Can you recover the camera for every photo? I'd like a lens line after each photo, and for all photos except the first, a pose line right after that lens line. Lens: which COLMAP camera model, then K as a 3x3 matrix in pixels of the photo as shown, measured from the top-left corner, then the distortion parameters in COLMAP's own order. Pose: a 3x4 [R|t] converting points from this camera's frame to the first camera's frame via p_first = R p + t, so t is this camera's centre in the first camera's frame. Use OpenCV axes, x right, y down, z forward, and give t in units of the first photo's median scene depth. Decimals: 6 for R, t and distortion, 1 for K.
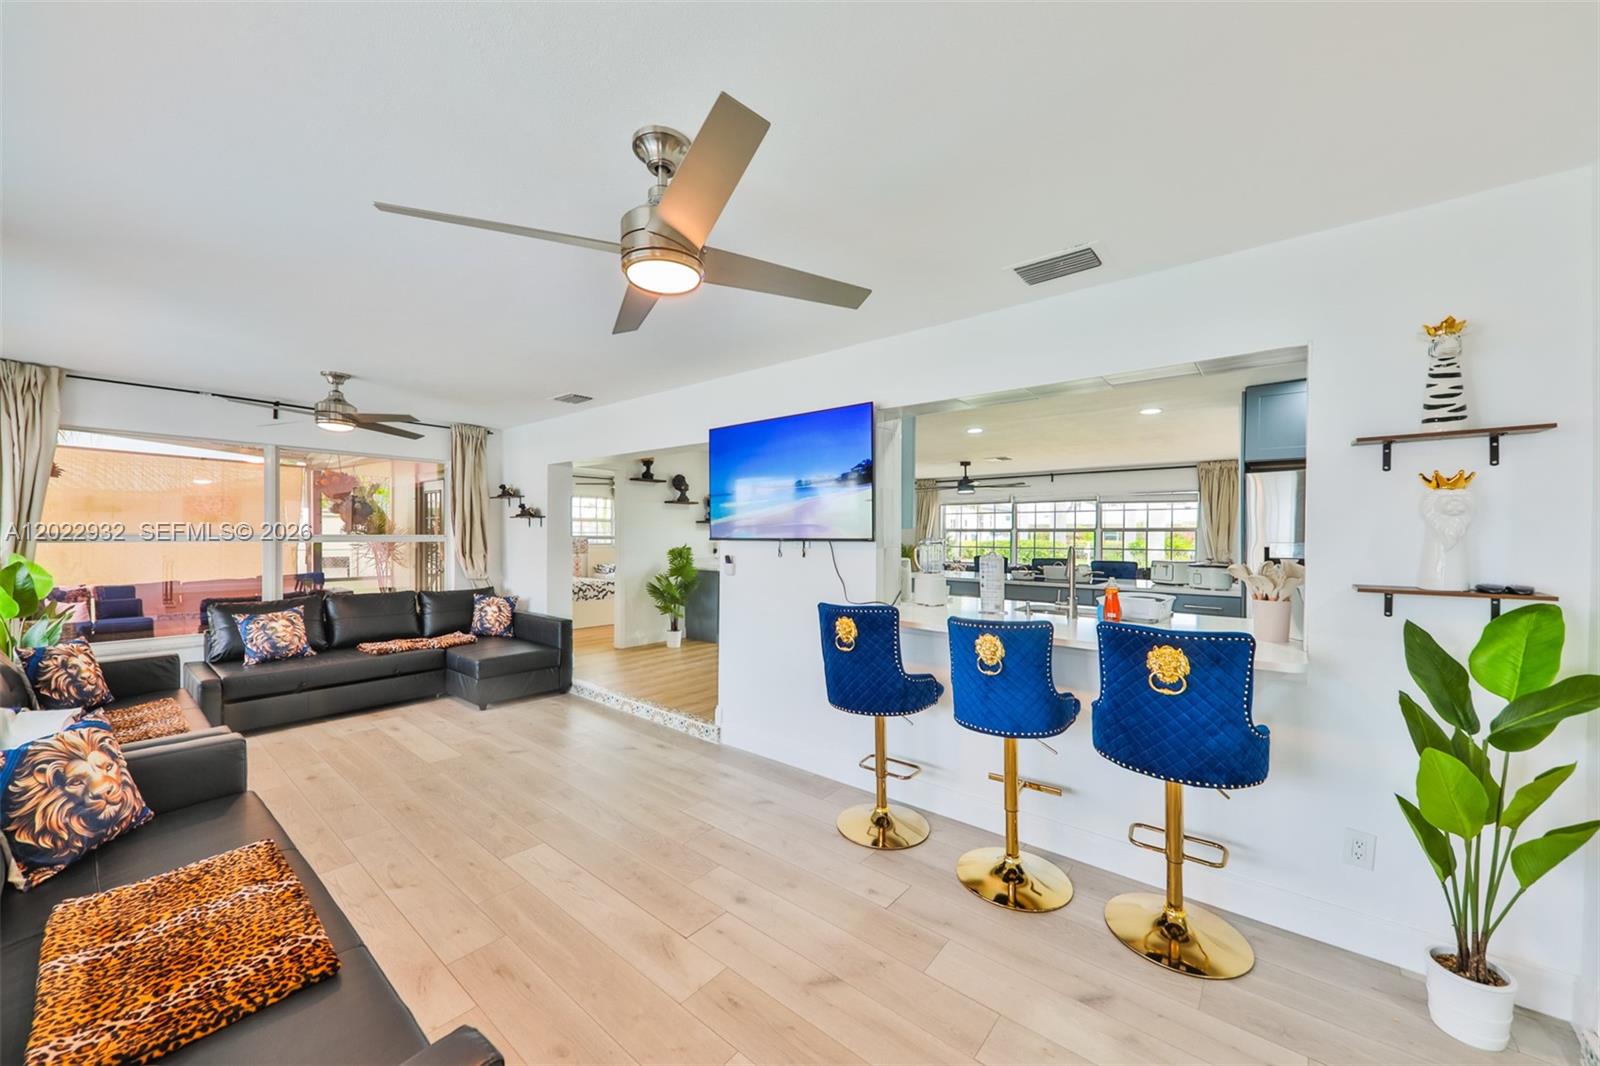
lens RADIAL K [[584.6, 0, 797.5], [0, 584.6, 539.0], [0, 0, 1]] dist [0.012189, -0.006774]
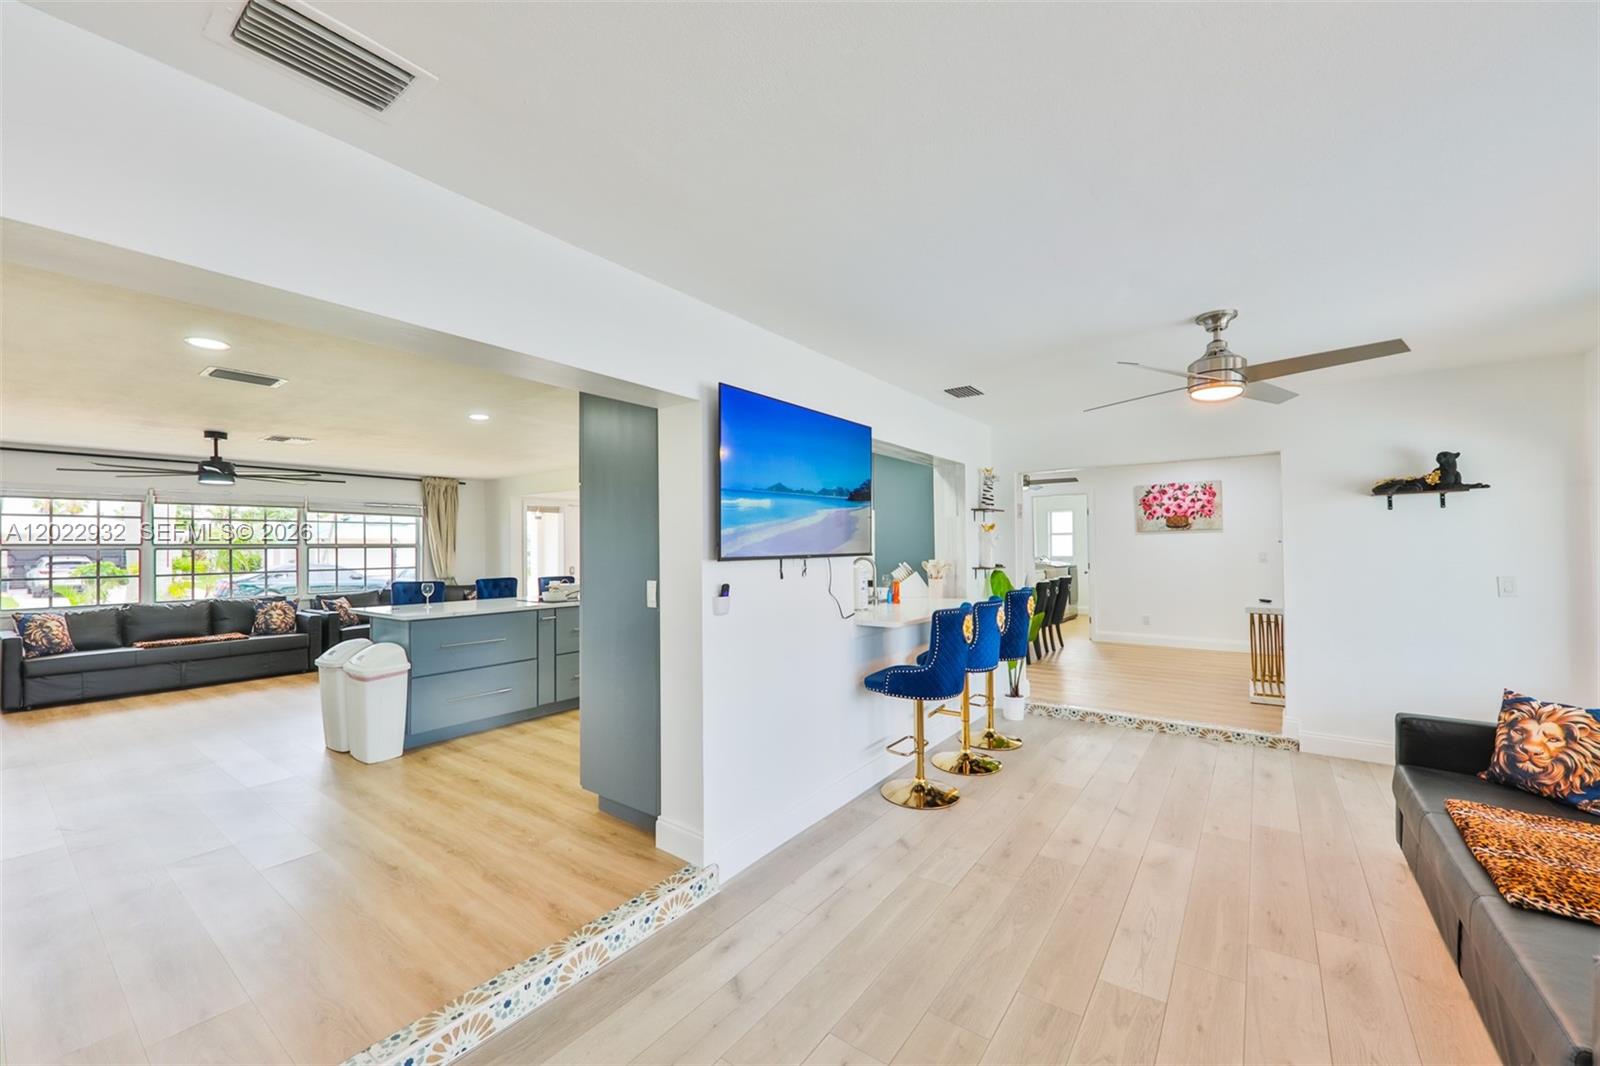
lens RADIAL K [[608.9, 0, 800.0], [0, 608.9, 533.0], [0, 0, 1]] dist [0.014201, -0.007725]
pose [[-0.042267, 0.018869, 0.998928, -0.910654], [0.017423, 0.999684, -0.018146, -0.018448], [-0.998954, 0.016637, -0.042583, 1.072117]]
